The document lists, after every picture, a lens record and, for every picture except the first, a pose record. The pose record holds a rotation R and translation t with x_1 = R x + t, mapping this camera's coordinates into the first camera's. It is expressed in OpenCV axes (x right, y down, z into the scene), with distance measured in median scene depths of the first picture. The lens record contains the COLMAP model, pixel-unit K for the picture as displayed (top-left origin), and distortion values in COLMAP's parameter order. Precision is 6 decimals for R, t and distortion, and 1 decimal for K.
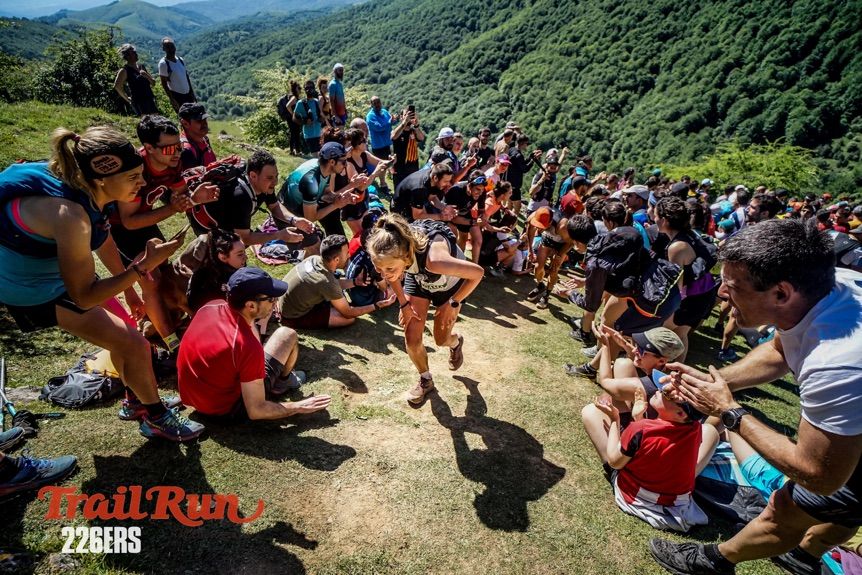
lens RADIAL K [[454.8, 0, 431.0], [0, 454.8, 287.5], [0, 0, 1]] dist [-0.038624, 0.025404]
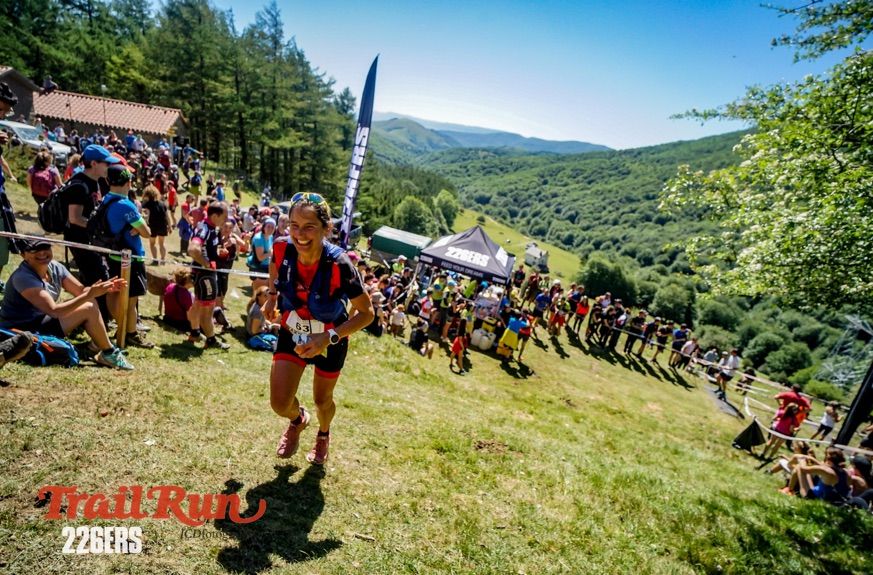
lens RADIAL K [[456.4, 0, 436.5], [0, 456.4, 287.5], [0, 0, 1]] dist [-0.019799, 0.000359]
pose [[0.887835, 0.293278, -0.354594, -0.107105], [-0.379416, 0.902573, -0.203484, -0.028708], [0.260370, 0.315199, 0.912610, 0.152626]]
